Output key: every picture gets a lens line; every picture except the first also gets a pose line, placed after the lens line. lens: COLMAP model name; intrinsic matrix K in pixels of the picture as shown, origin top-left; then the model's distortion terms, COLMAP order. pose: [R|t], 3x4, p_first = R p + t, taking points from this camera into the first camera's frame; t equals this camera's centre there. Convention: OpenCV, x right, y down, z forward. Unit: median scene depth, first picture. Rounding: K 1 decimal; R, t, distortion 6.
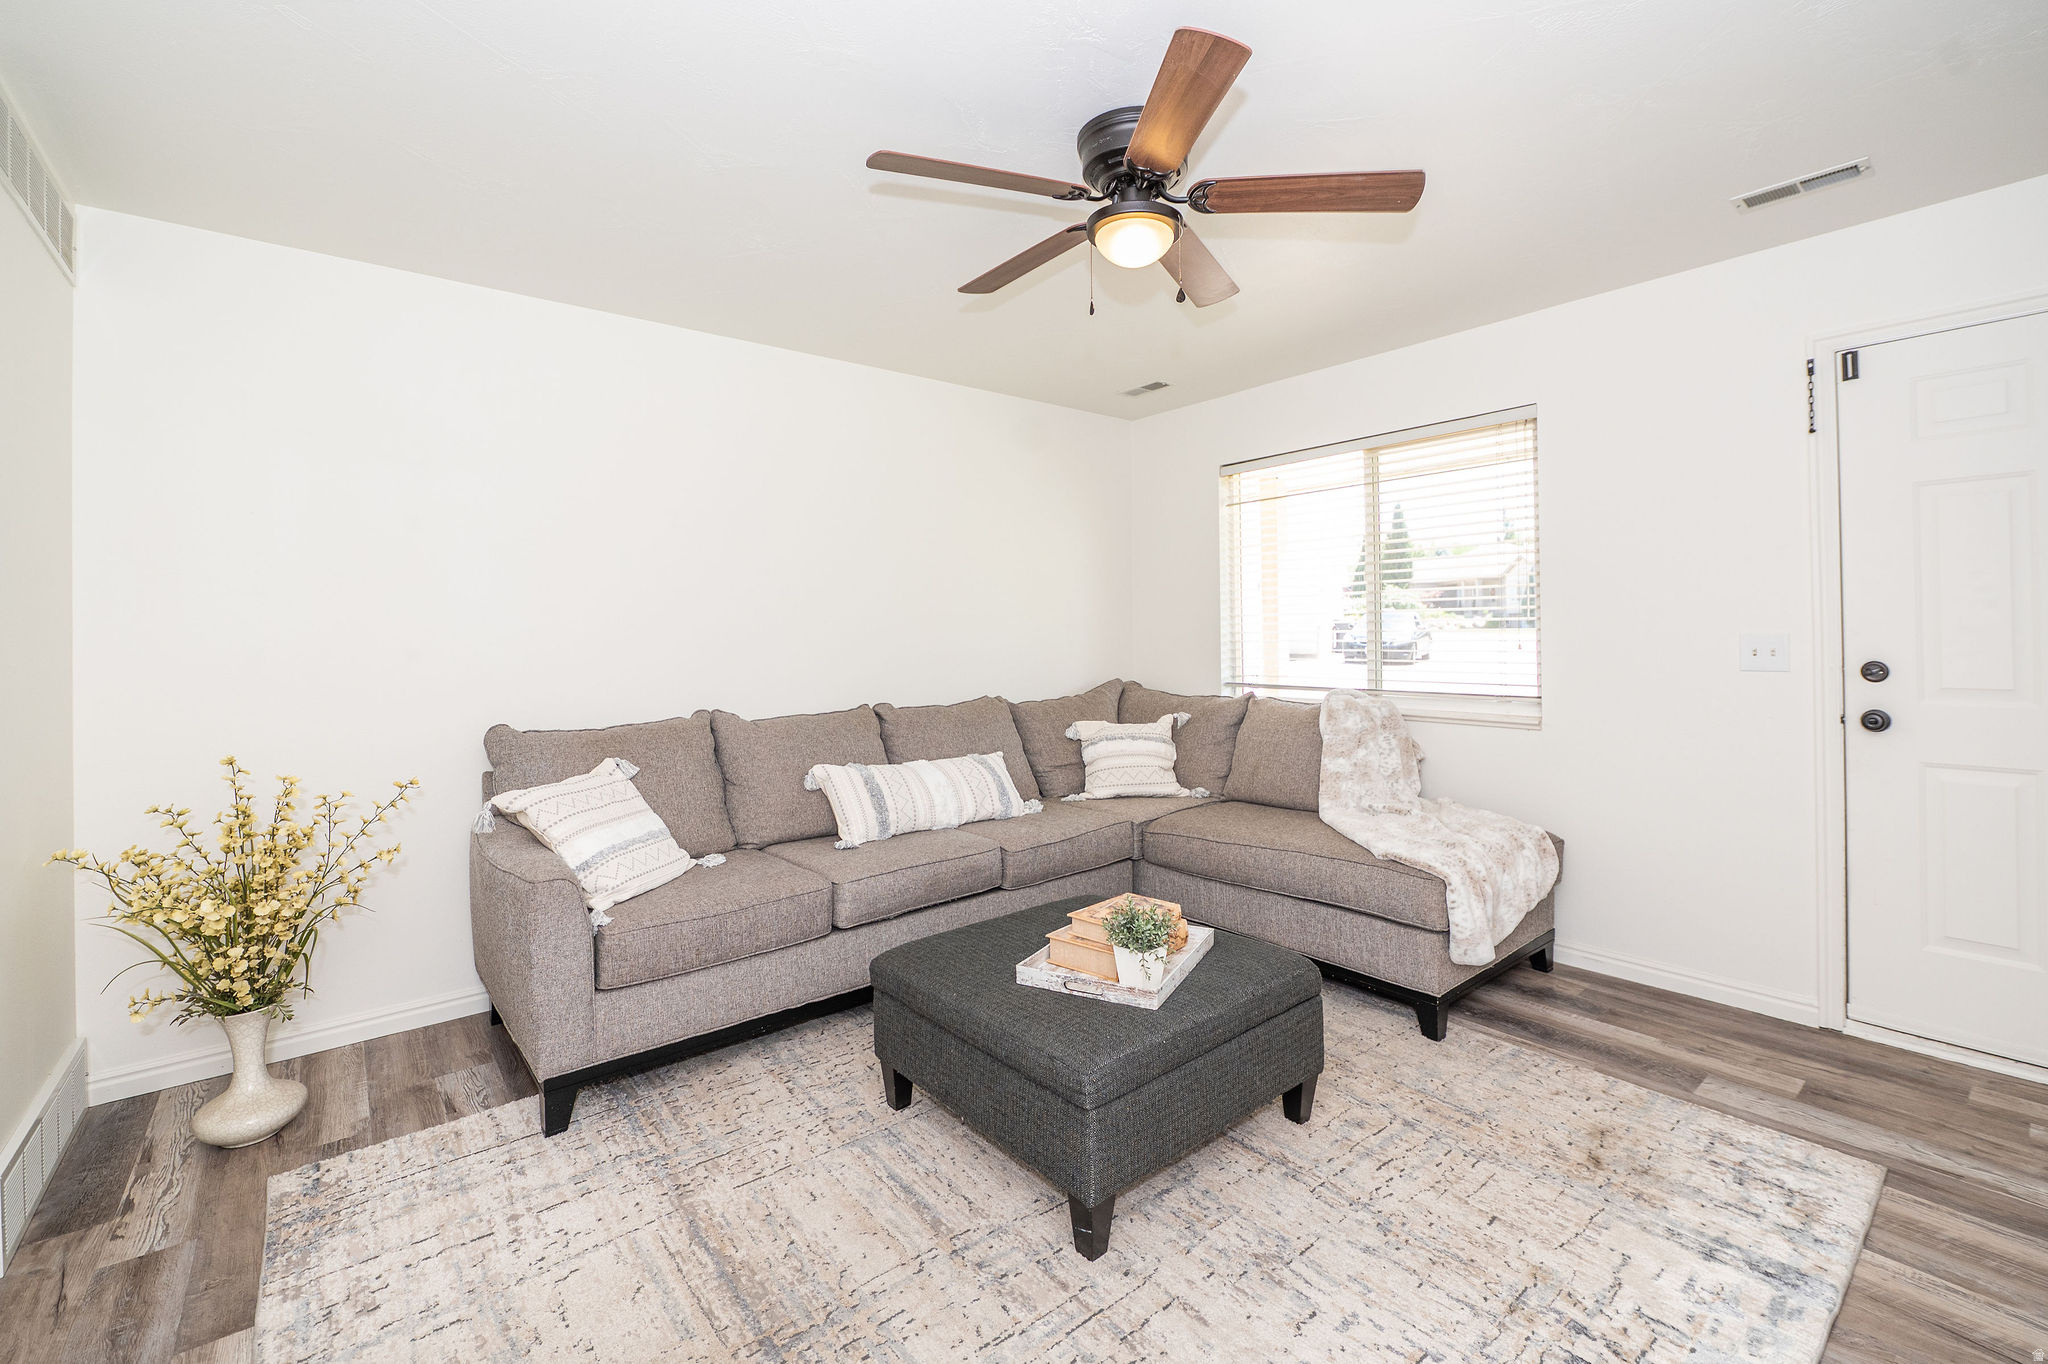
lens RADIAL K [[830.3, 0, 1029.1], [0, 830.3, 629.7], [0, 0, 1]] dist [-0.017655, -0.000135]
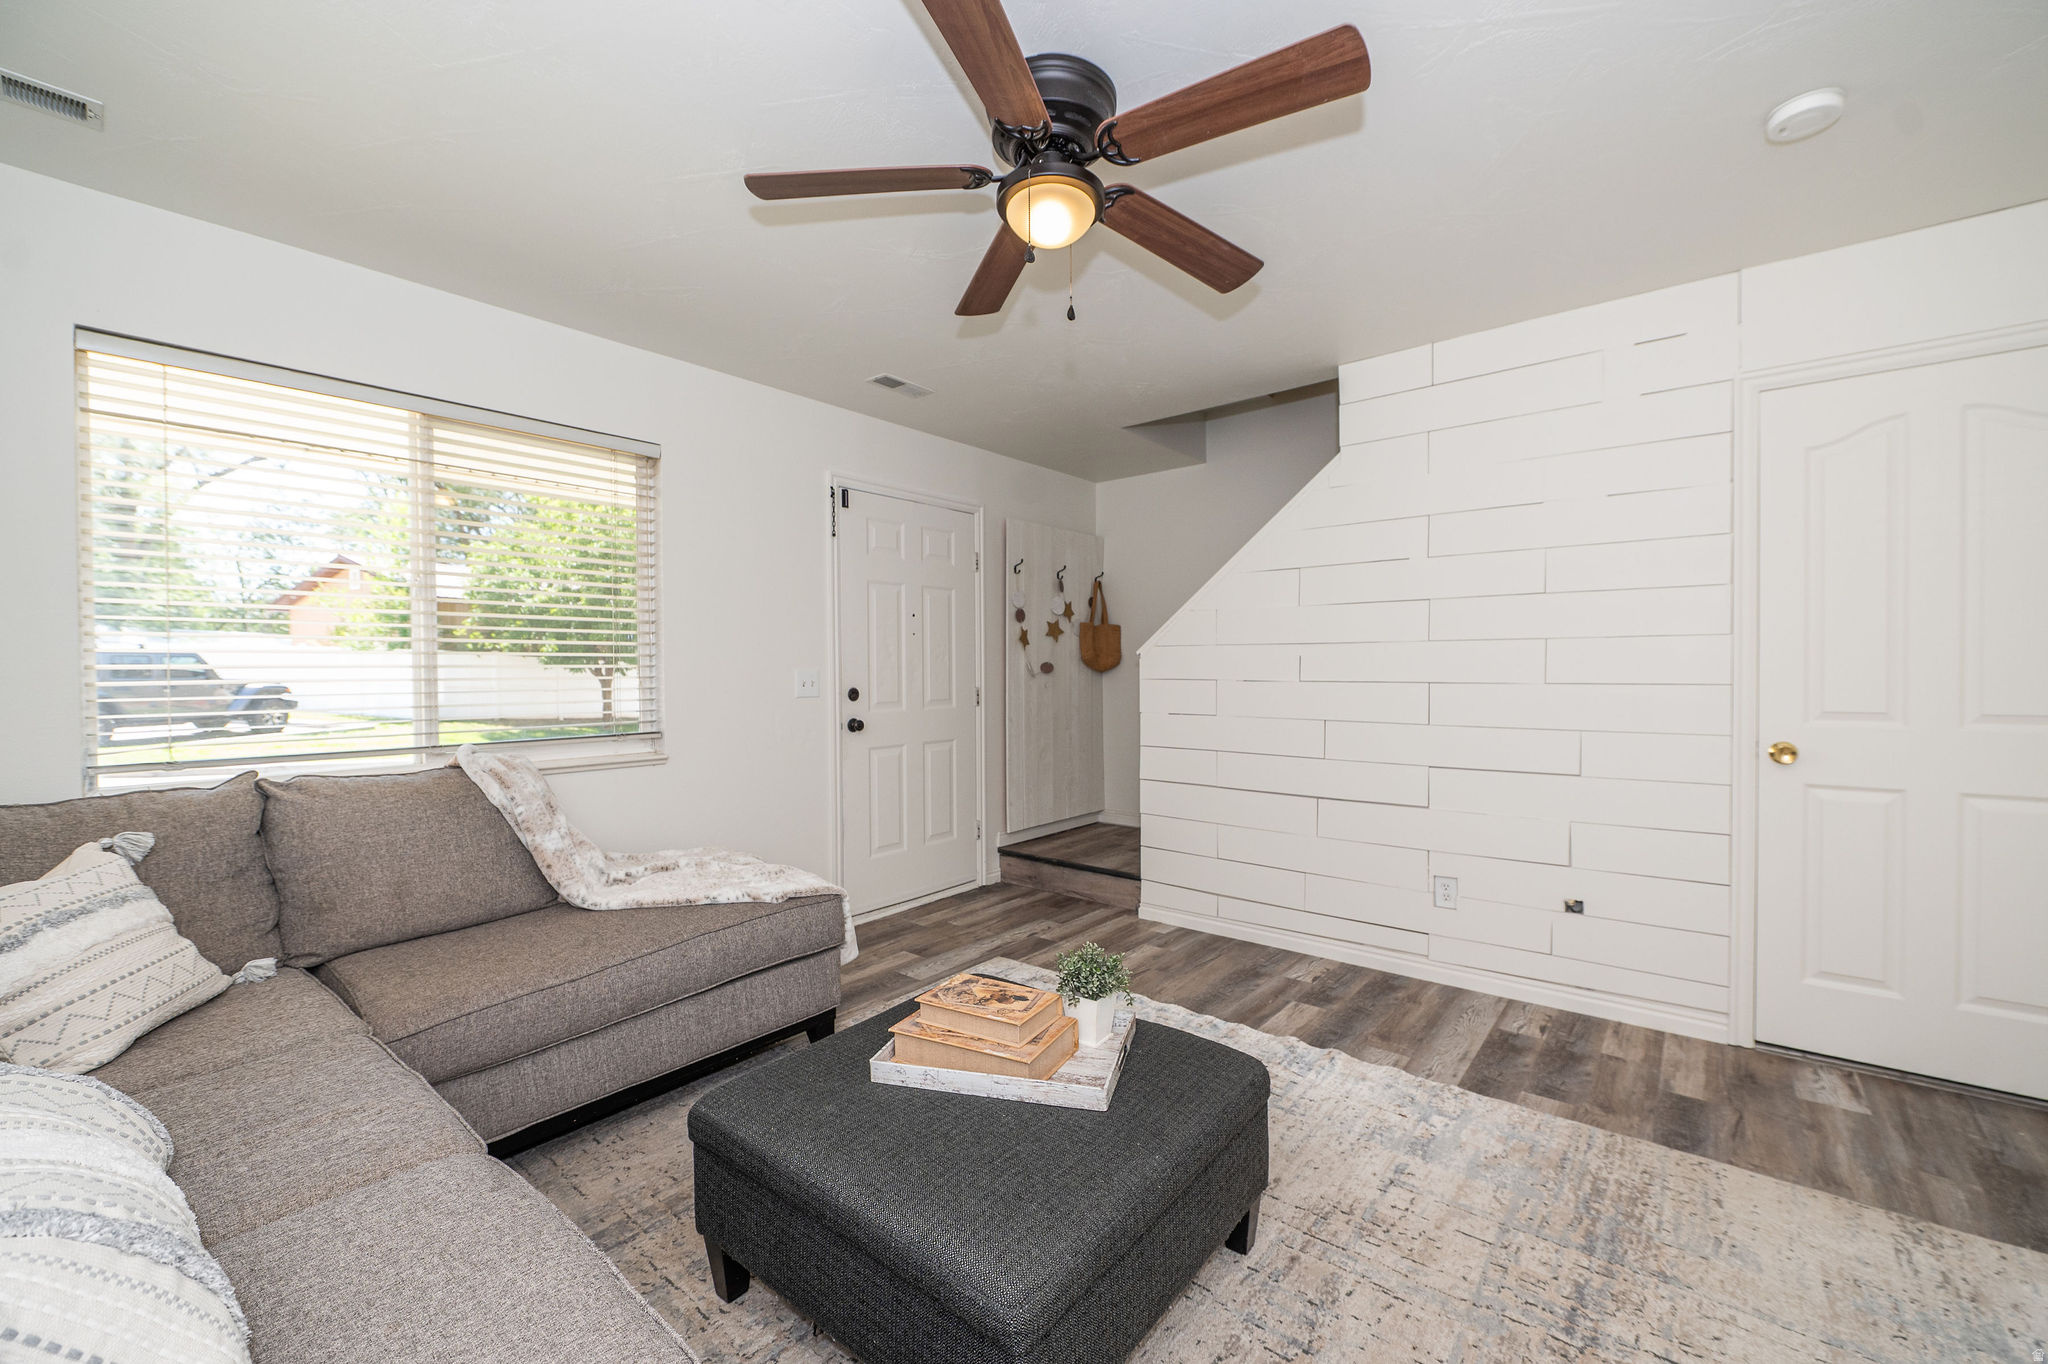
lens RADIAL K [[803.7, 0, 1029.1], [0, 803.7, 678.5], [0, 0, 1]] dist [-0.000997, -0.000377]
pose [[-0.169484, -0.002825, 0.985529, -0.635316], [-0.000697, 0.999996, 0.002746, 0.017232], [-0.985533, -0.000221, -0.169486, 1.024537]]
